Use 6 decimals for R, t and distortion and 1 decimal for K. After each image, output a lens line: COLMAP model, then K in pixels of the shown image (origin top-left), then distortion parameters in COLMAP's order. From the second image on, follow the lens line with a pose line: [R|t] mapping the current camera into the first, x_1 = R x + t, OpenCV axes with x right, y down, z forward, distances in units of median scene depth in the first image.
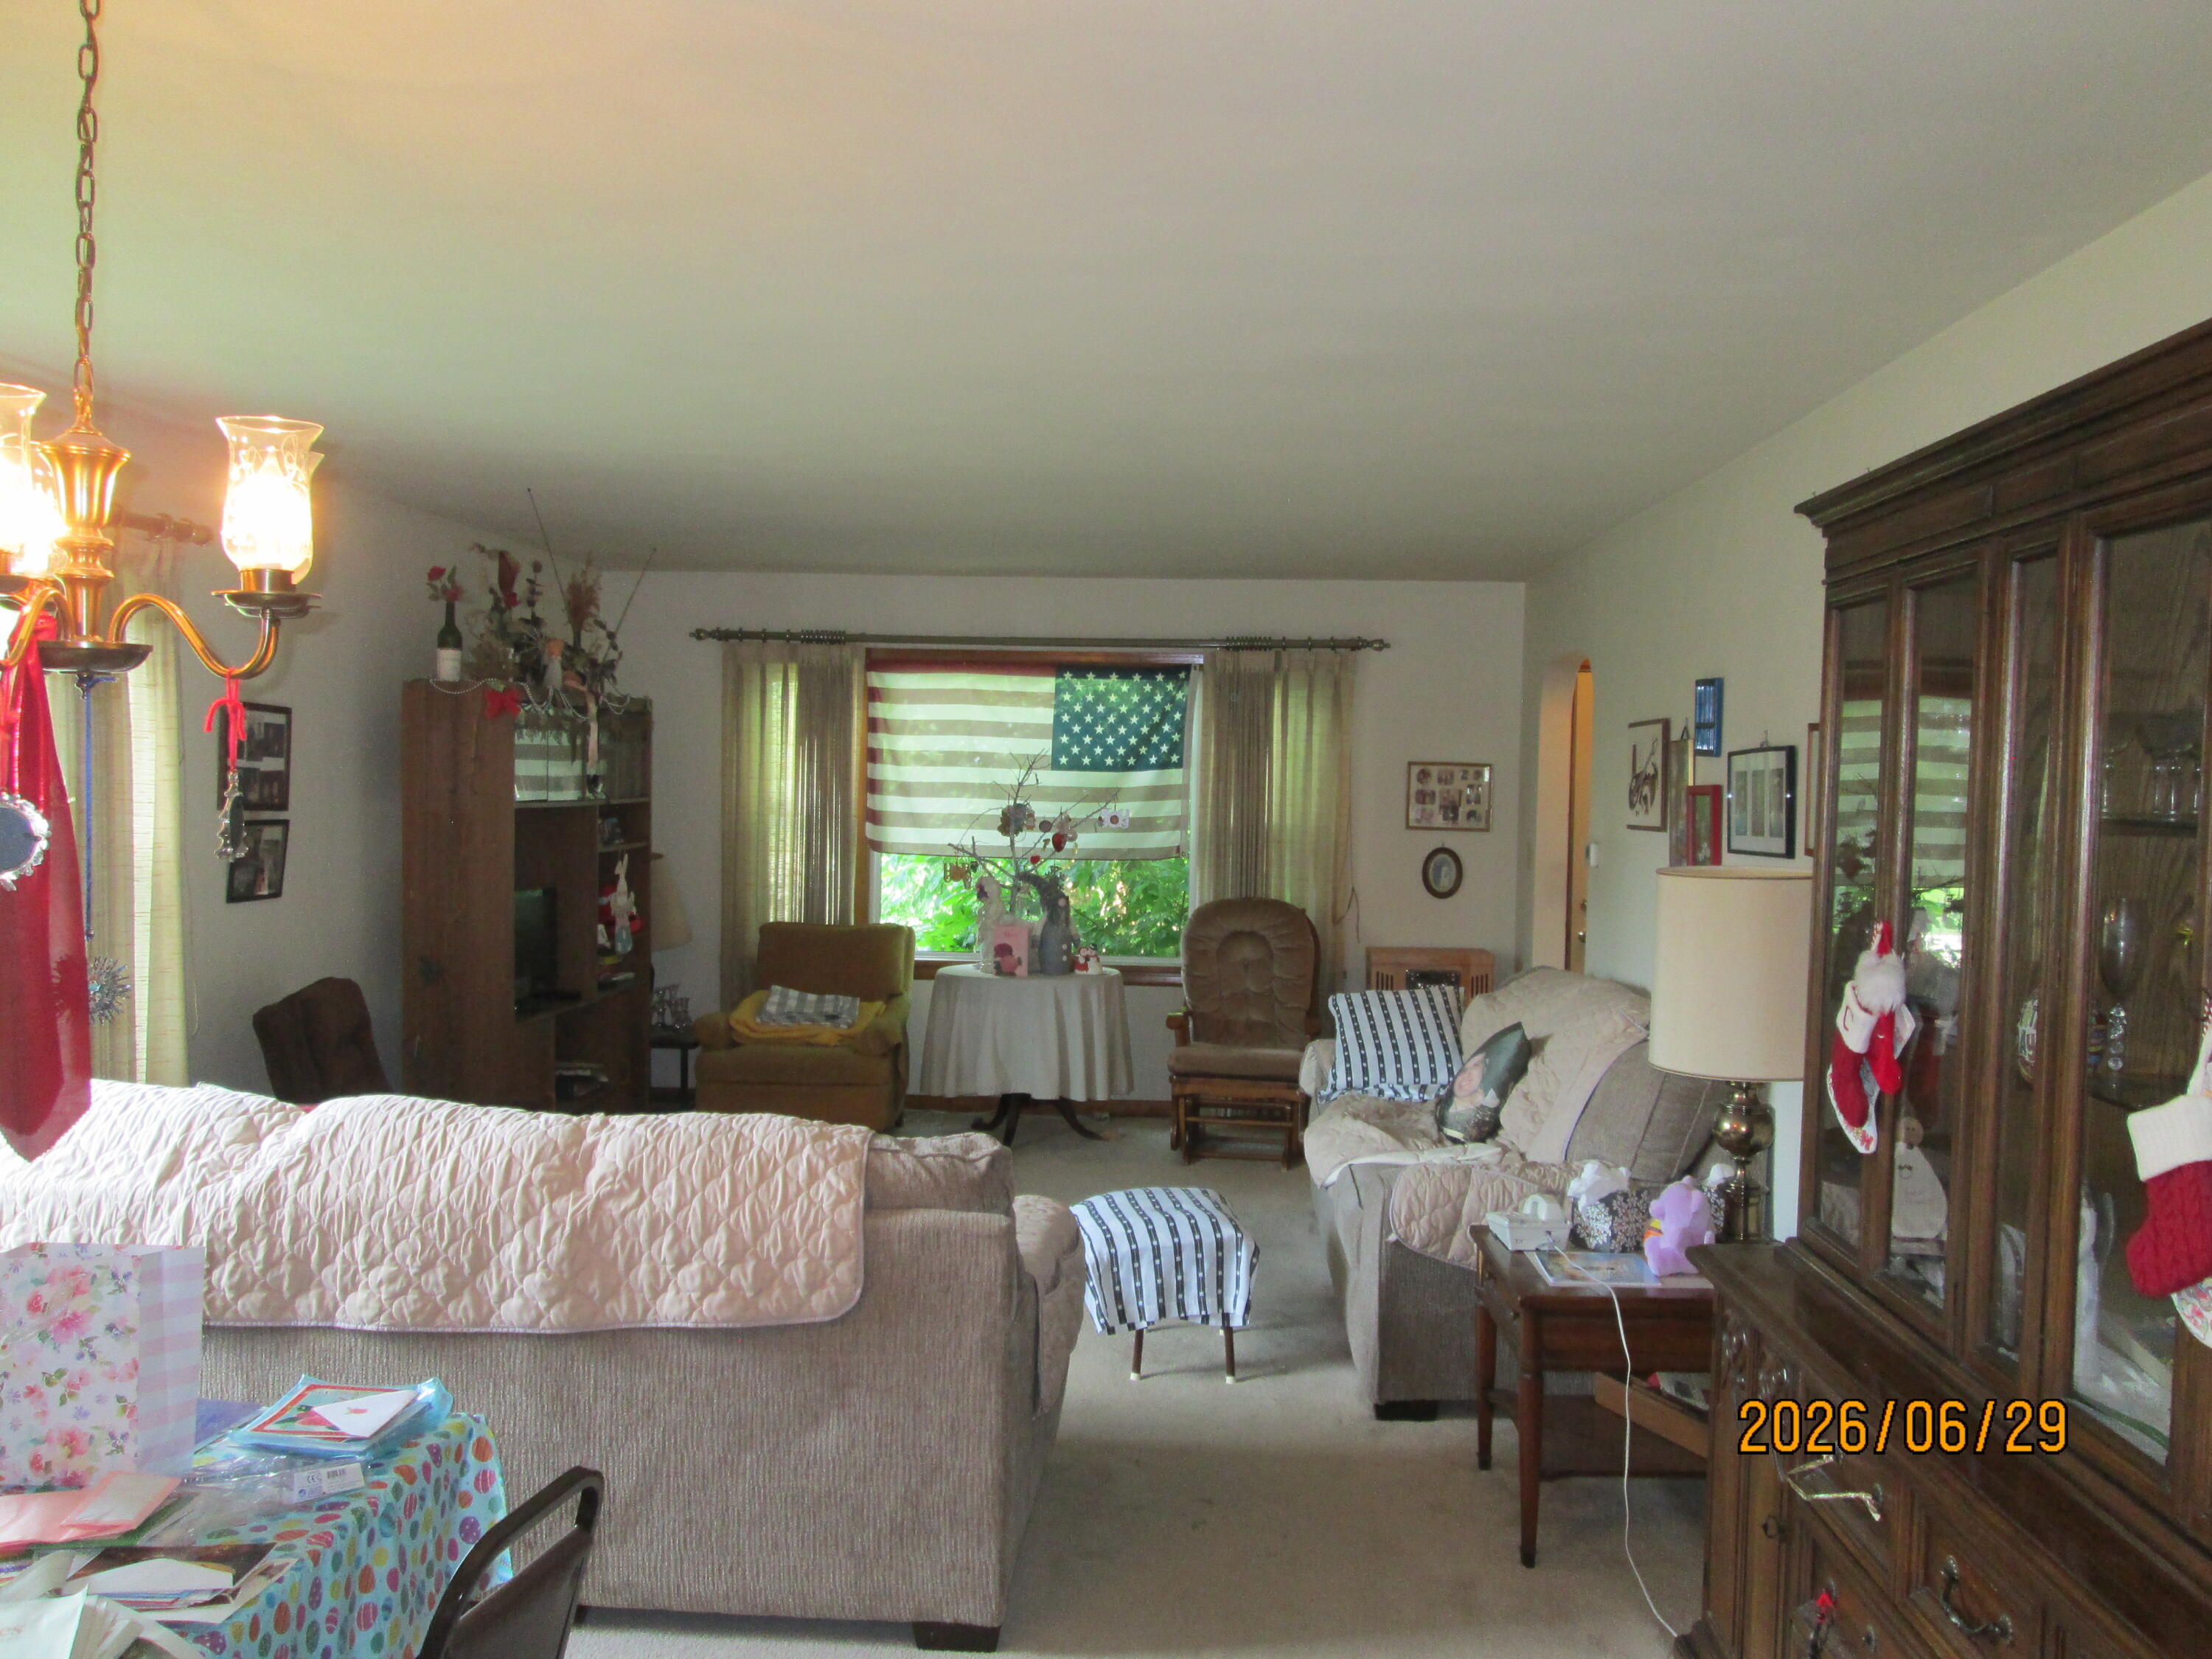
lens RADIAL K [[1877.6, 0, 1107.6], [0, 1877.6, 834.5], [0, 0, 1]] dist [-0.044875, 0.032061]
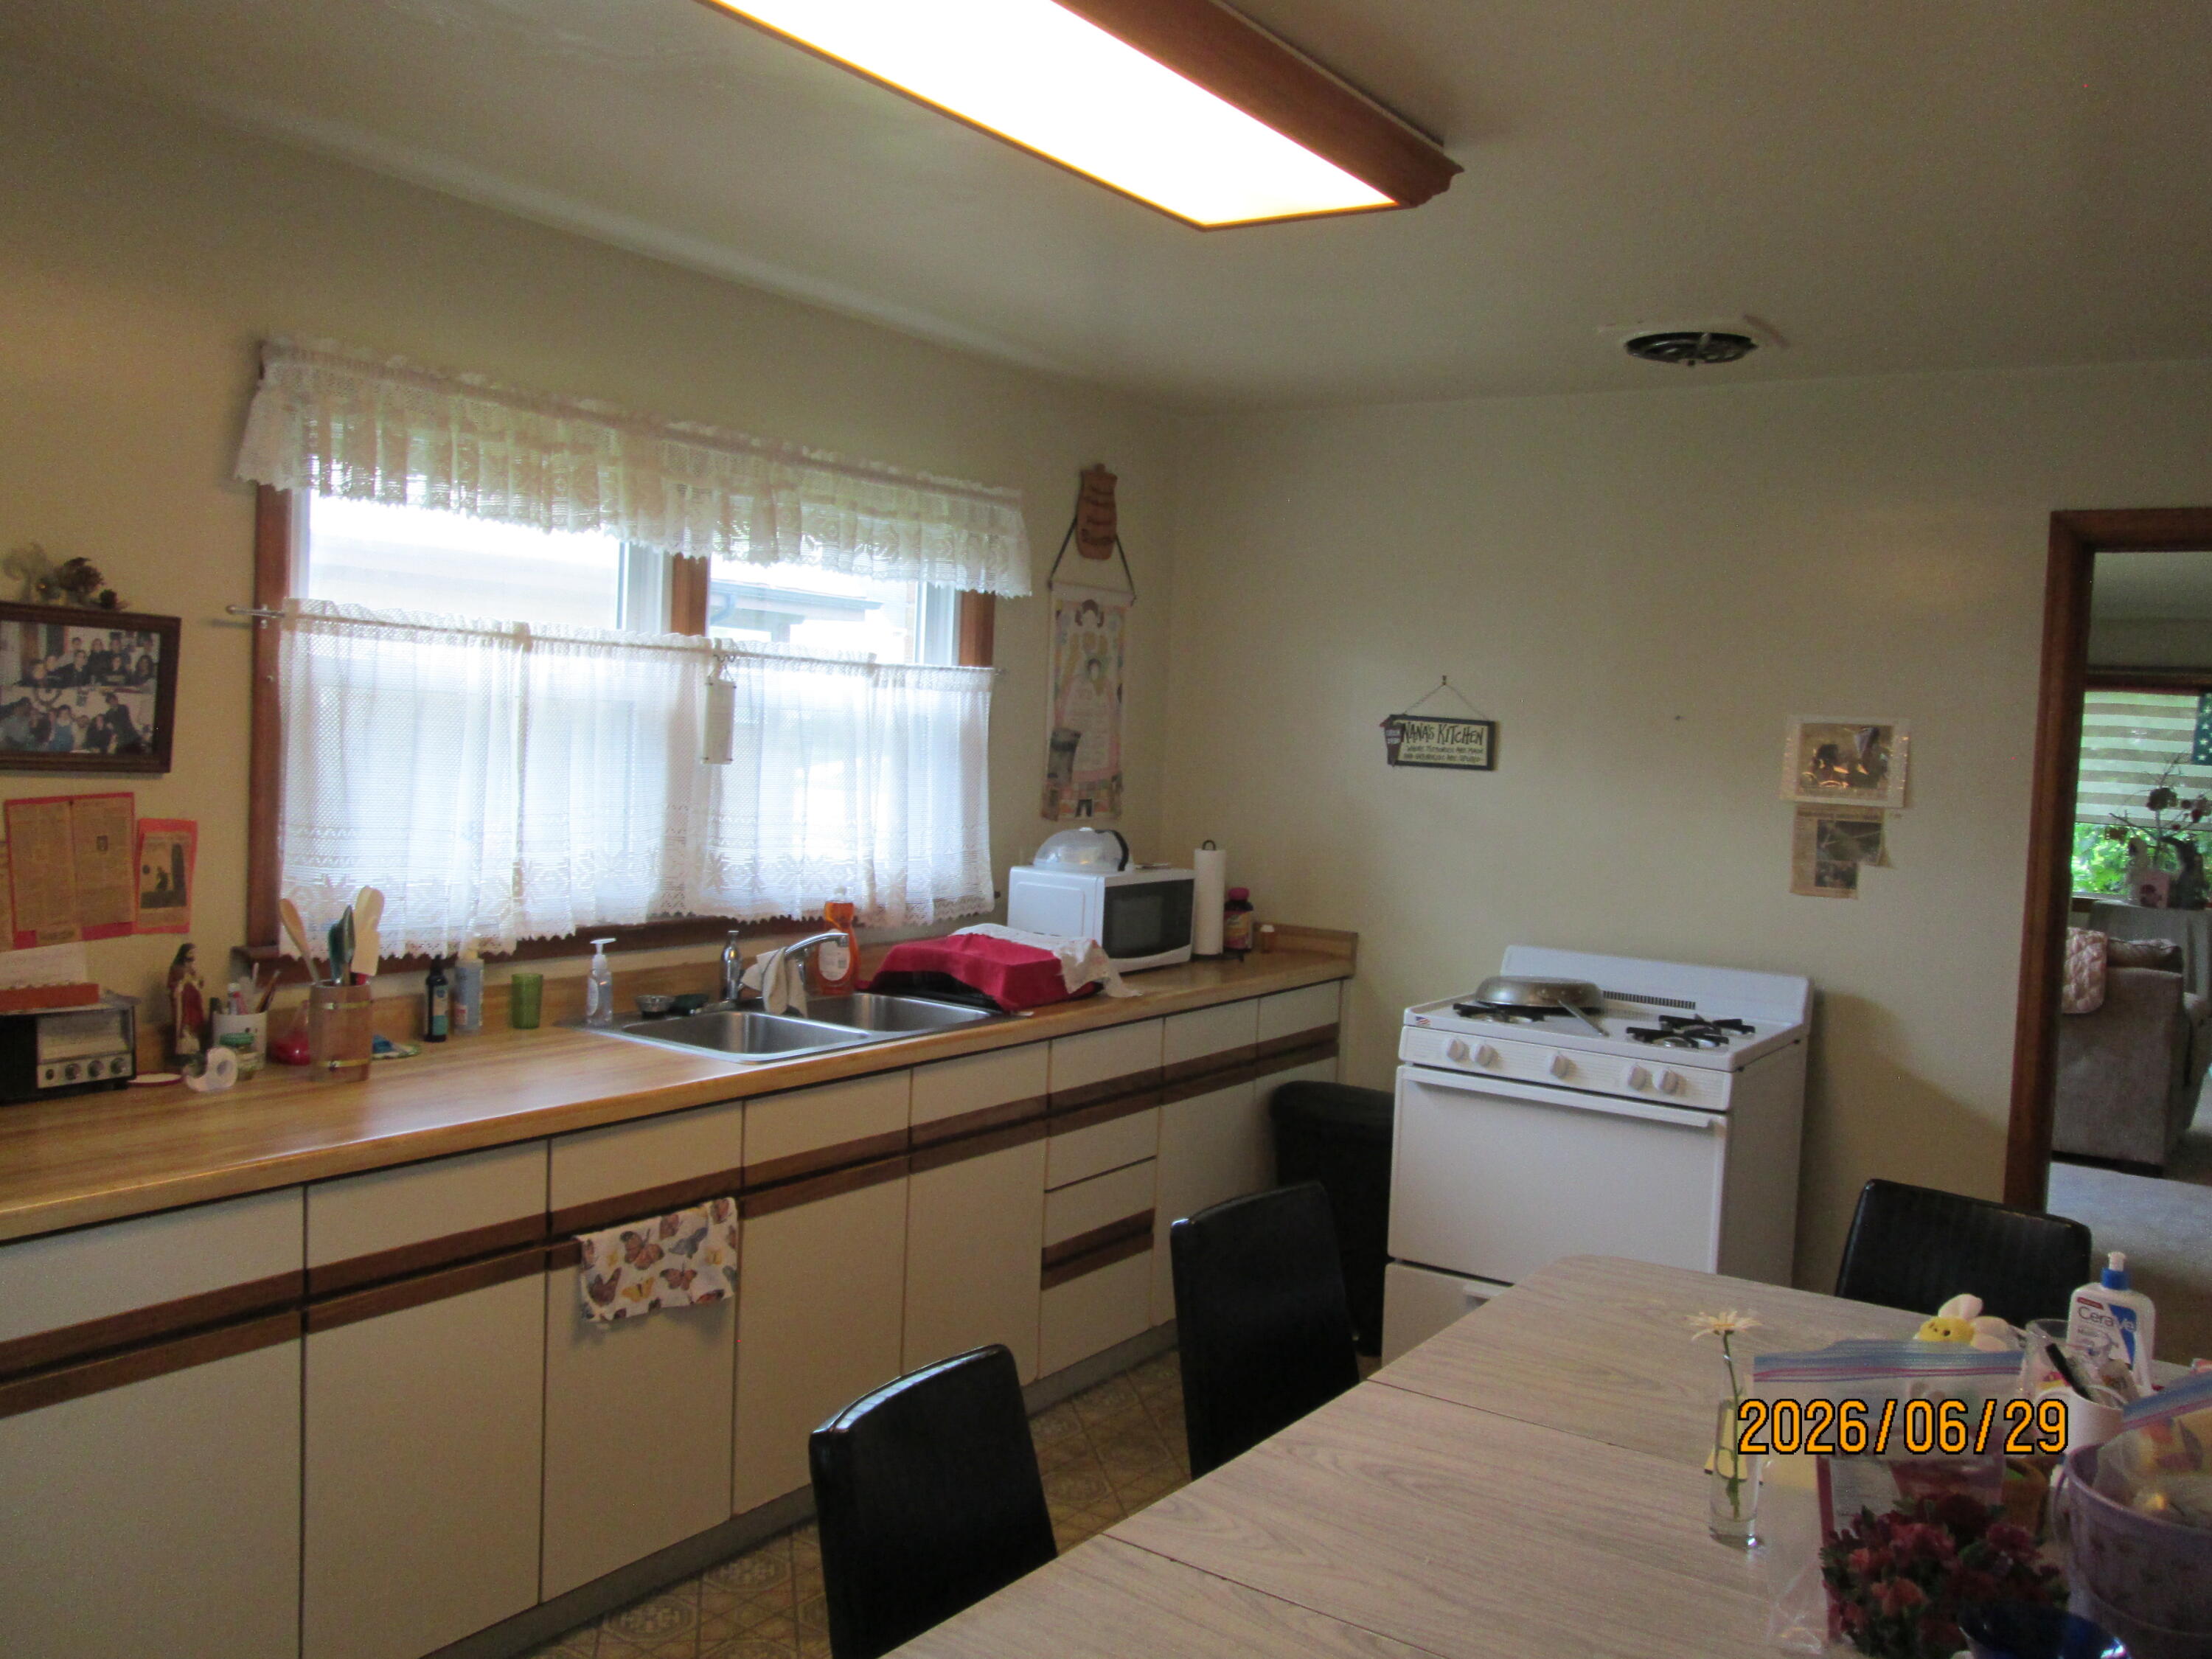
lens RADIAL K [[1877.6, 0, 1120.5], [0, 1877.6, 848.4], [0, 0, 1]] dist [-0.044875, 0.032061]
pose [[0.858883, 0.059023, -0.508760, -0.009299], [-0.048652, 0.998248, 0.033677, 0.019773], [0.509856, -0.004172, 0.860250, -0.581960]]
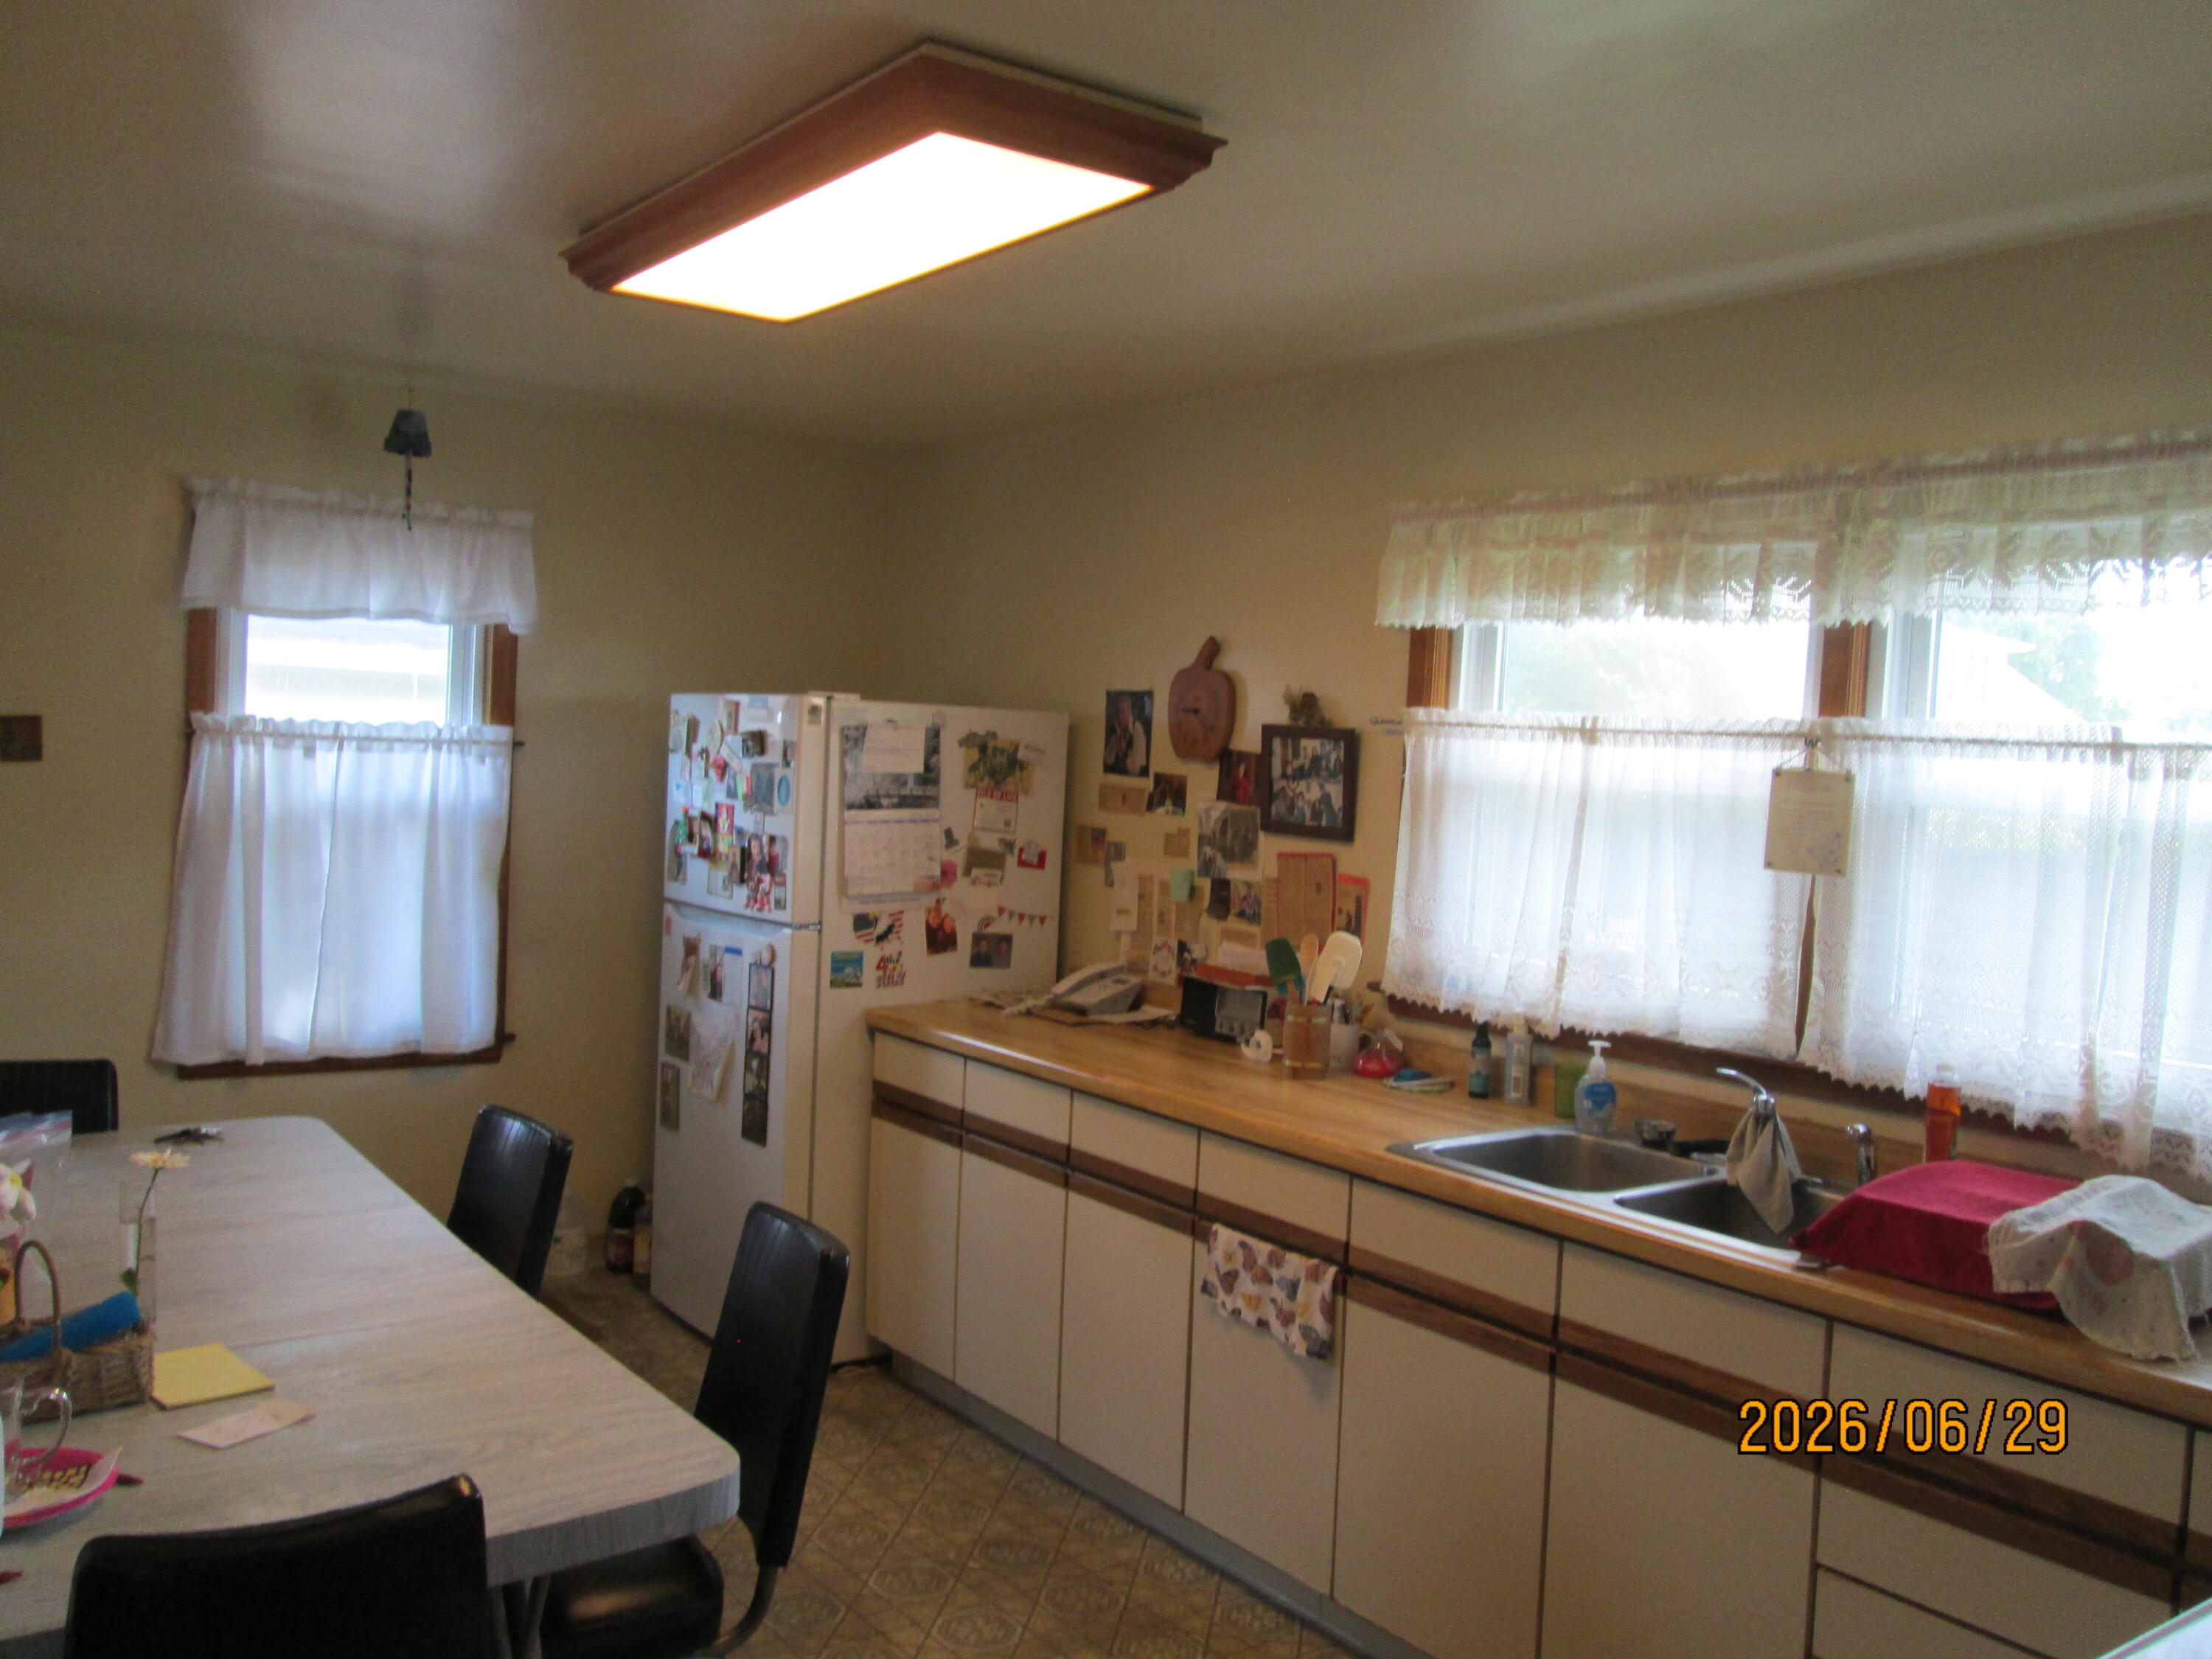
lens RADIAL K [[1877.6, 0, 1108.6], [0, 1877.6, 828.6], [0, 0, 1]] dist [-0.044875, 0.032061]
pose [[-0.782588, -0.029305, -0.621850, 0.023718], [-0.079883, 0.995361, 0.053625, -0.012806], [0.617394, 0.091641, -0.781298, 0.403339]]
